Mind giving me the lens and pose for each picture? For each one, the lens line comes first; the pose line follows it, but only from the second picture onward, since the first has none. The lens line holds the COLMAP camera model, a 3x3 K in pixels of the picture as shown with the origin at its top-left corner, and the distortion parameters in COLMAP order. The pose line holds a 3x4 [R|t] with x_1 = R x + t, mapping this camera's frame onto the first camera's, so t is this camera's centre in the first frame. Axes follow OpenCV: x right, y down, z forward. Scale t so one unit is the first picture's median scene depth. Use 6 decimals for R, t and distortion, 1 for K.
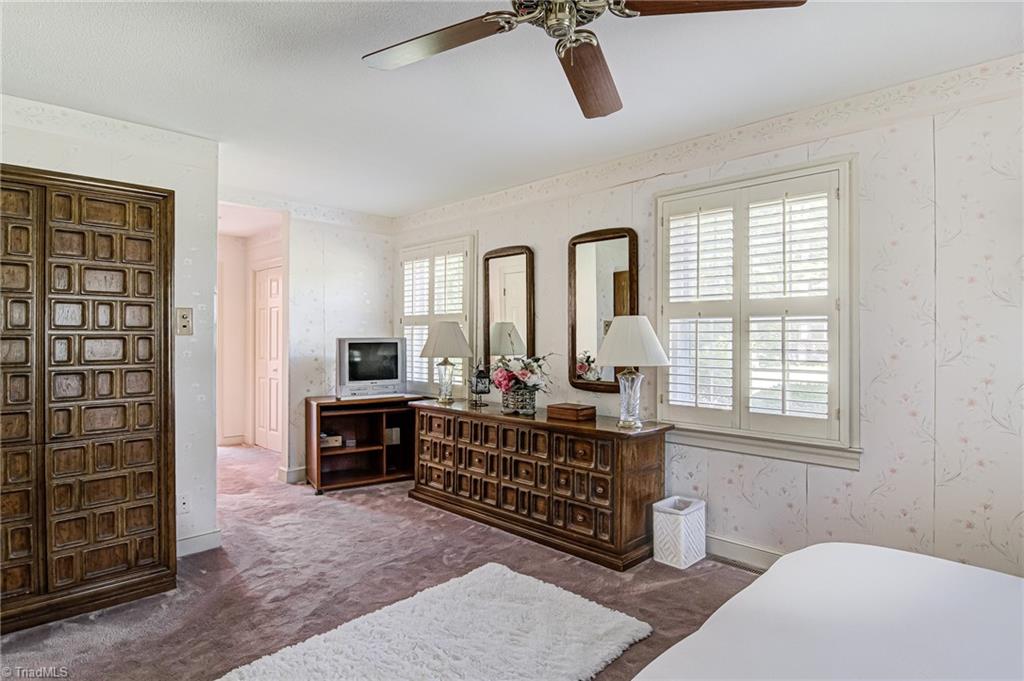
lens RADIAL K [[552.1, 0, 503.6], [0, 552.1, 333.8], [0, 0, 1]] dist [0.001575, -0.016782]
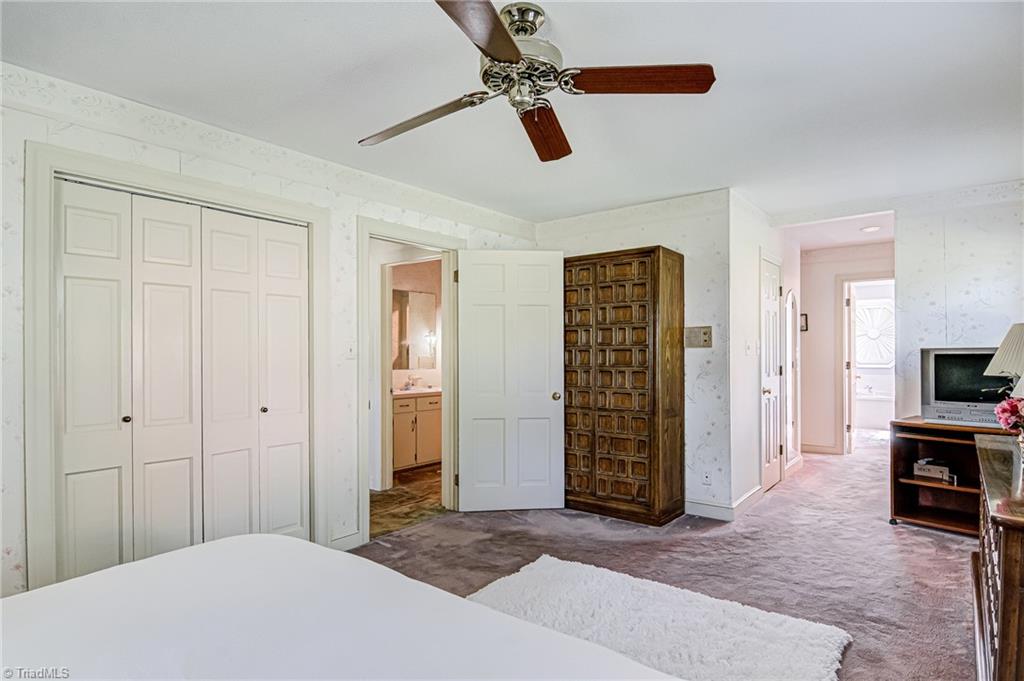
lens RADIAL K [[552.1, 0, 503.6], [0, 552.1, 333.8], [0, 0, 1]] dist [0.001575, -0.016782]
pose [[0.115484, -0.032507, -0.992777, 0.786983], [0.012054, 0.999437, -0.031323, 0.006365], [0.993236, -0.008350, 0.115811, 0.446744]]
